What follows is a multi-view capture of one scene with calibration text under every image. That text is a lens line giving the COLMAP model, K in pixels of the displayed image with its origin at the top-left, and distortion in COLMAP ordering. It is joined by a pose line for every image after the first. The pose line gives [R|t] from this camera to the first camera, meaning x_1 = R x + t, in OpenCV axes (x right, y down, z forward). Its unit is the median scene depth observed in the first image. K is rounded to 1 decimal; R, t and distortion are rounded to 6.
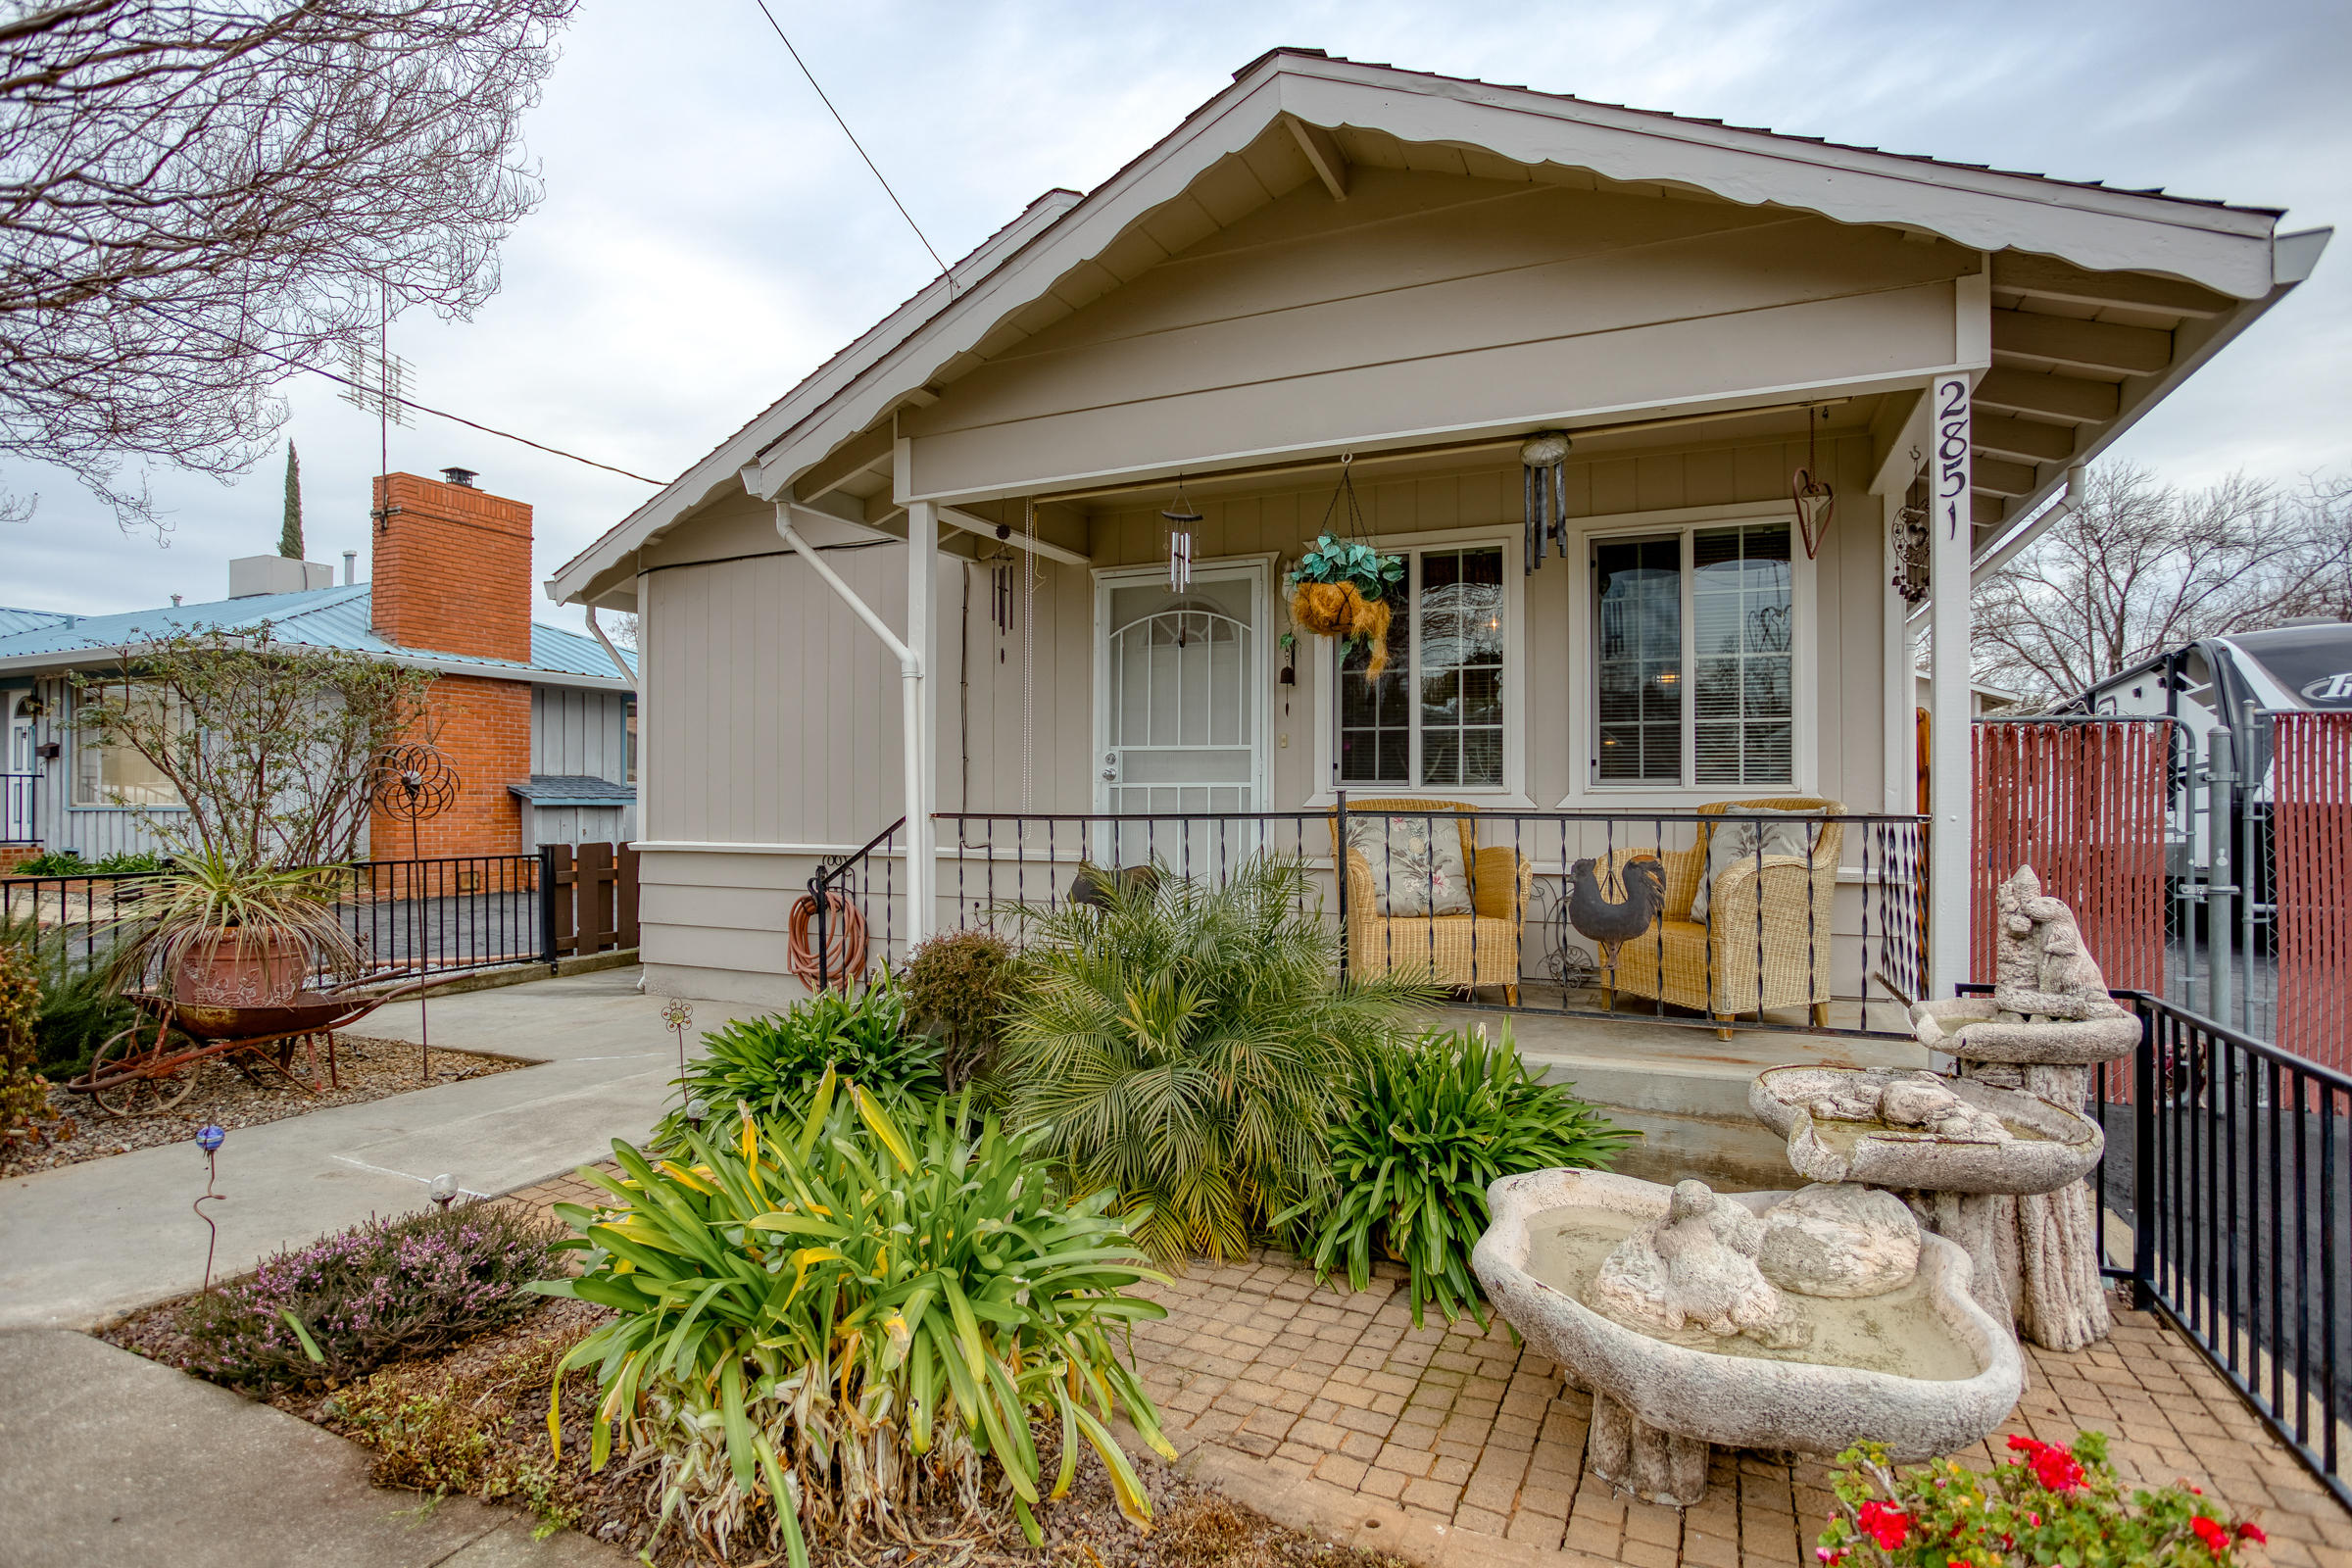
lens RADIAL K [[1166.0, 0, 1177.3], [0, 1166.0, 803.2], [0, 0, 1]] dist [-0.057099, 0.028771]
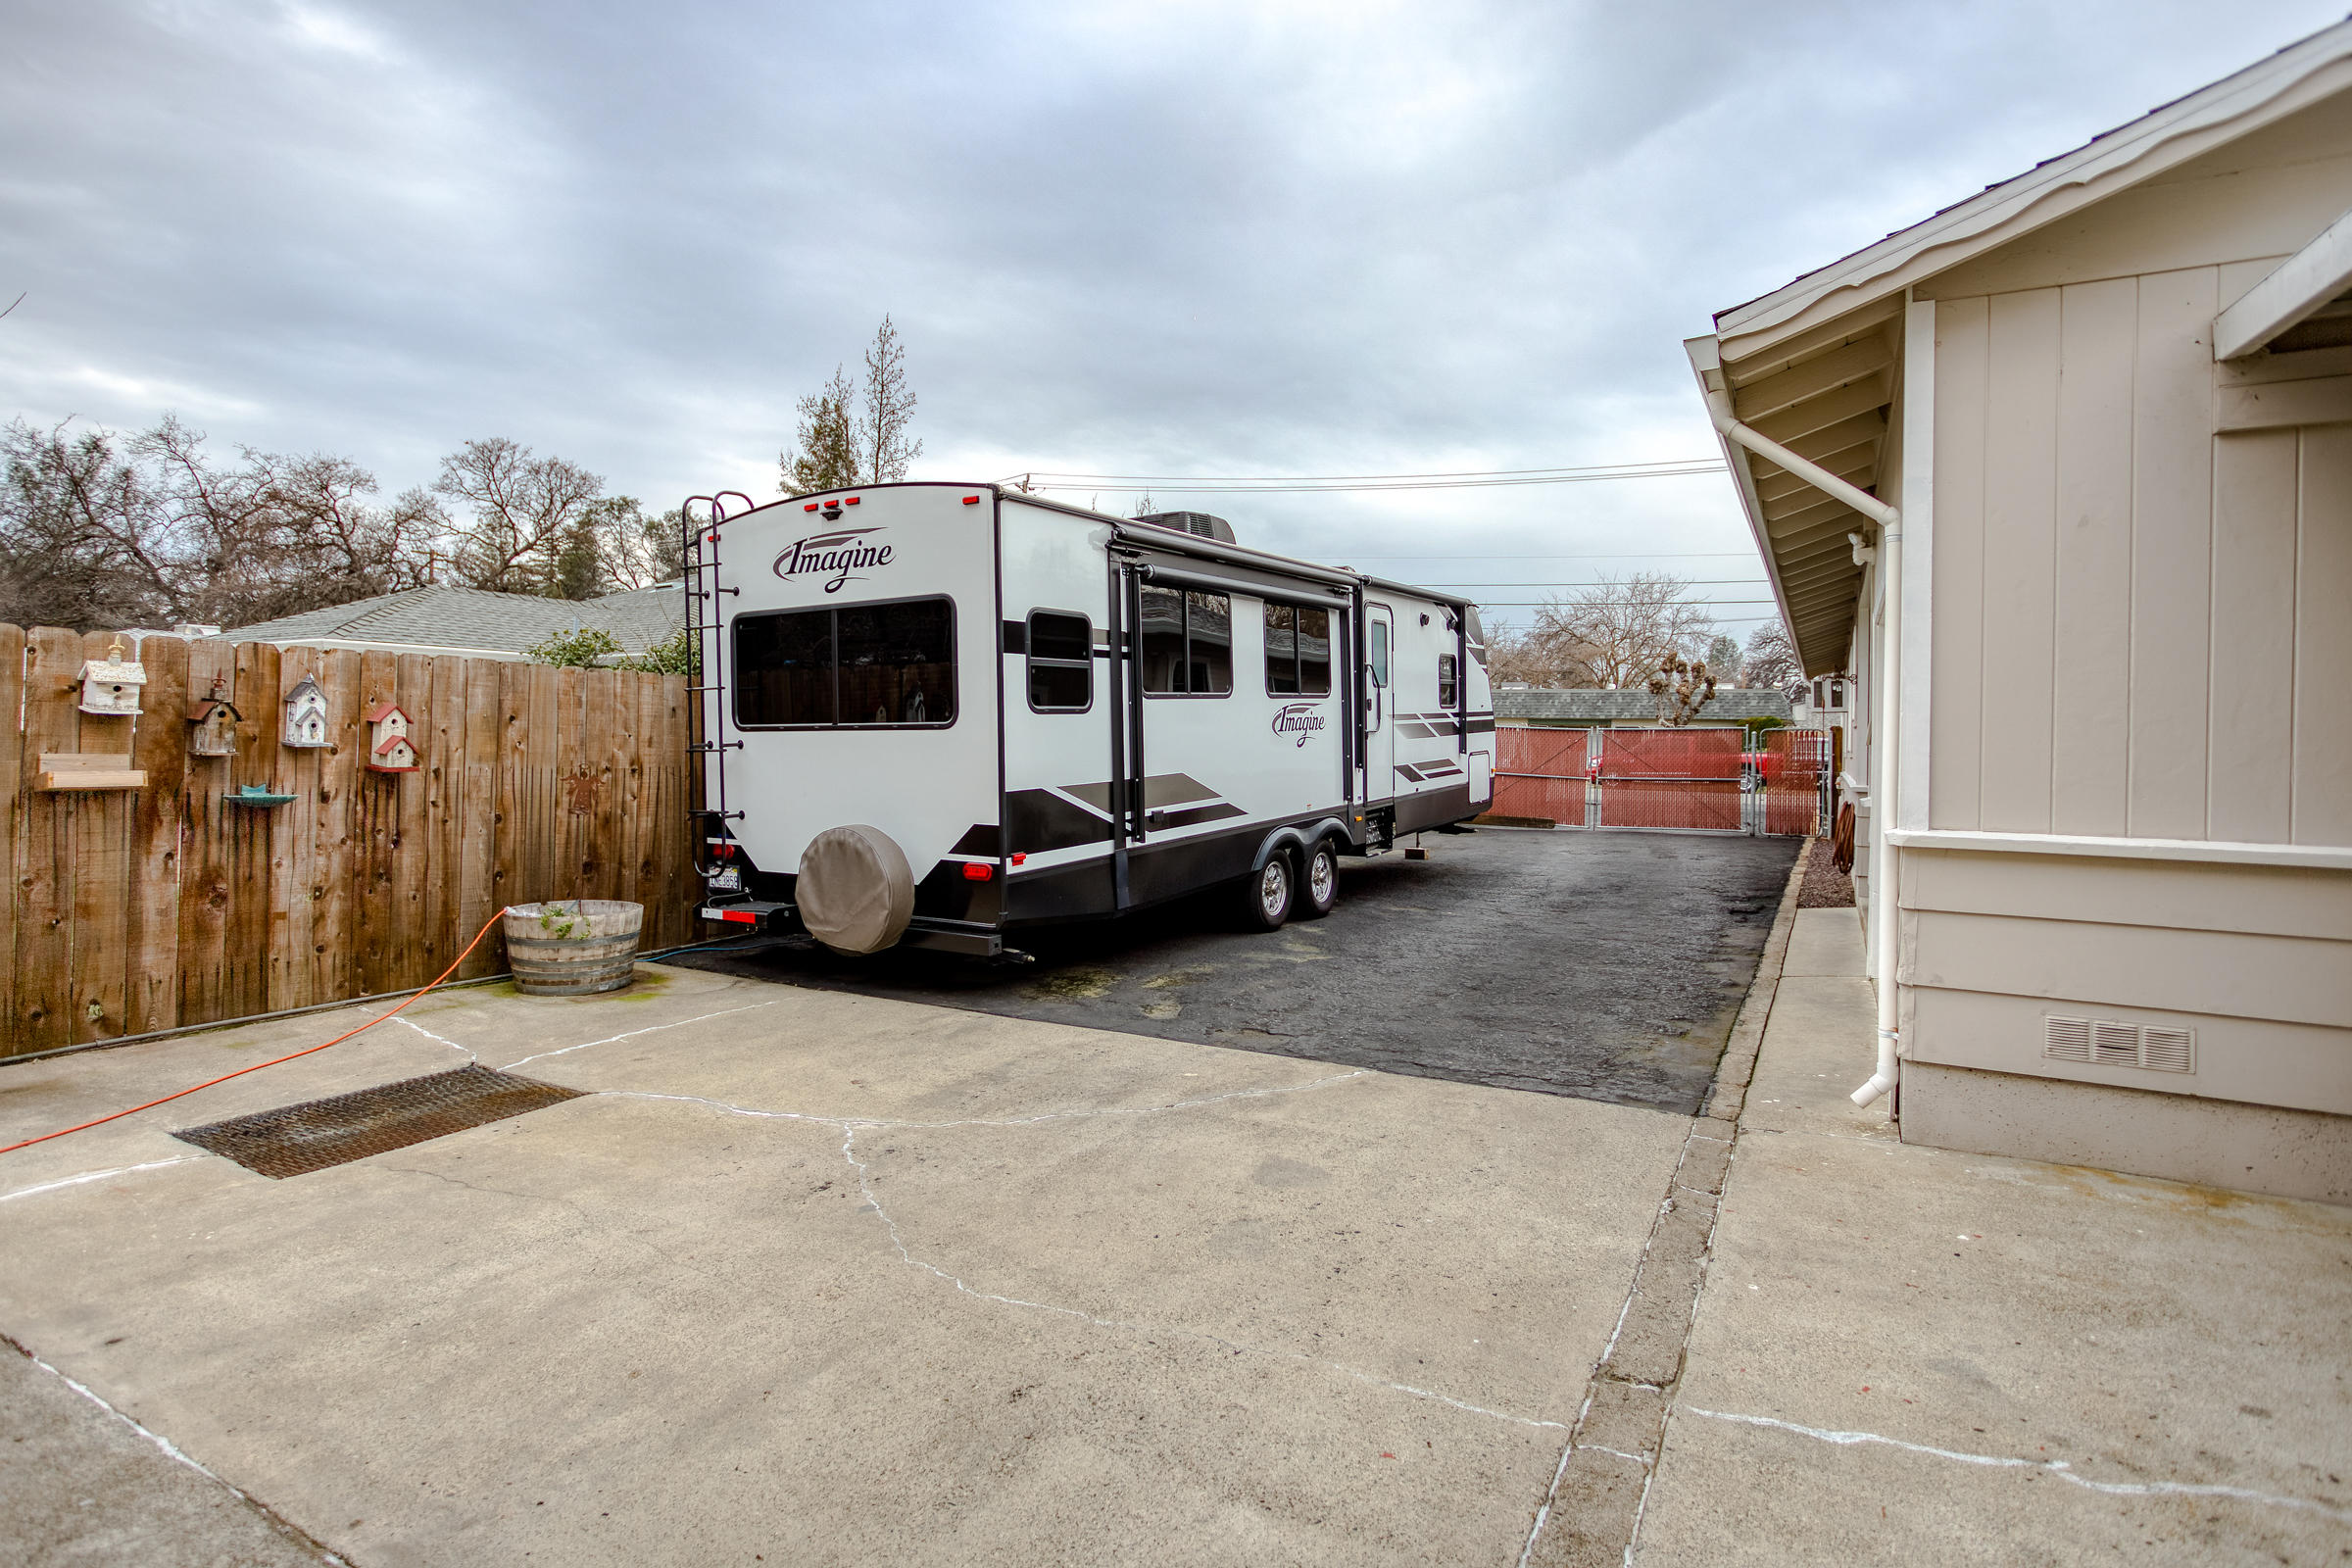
lens RADIAL K [[1190.7, 0, 1168.5], [0, 1190.7, 758.0], [0, 0, 1]] dist [-0.042537, 0.018215]
pose [[-0.995763, -0.020596, 0.089622, 1.007397], [-0.019258, 0.999690, 0.015767, -0.001241], [-0.089919, 0.013974, -0.995851, 2.032558]]
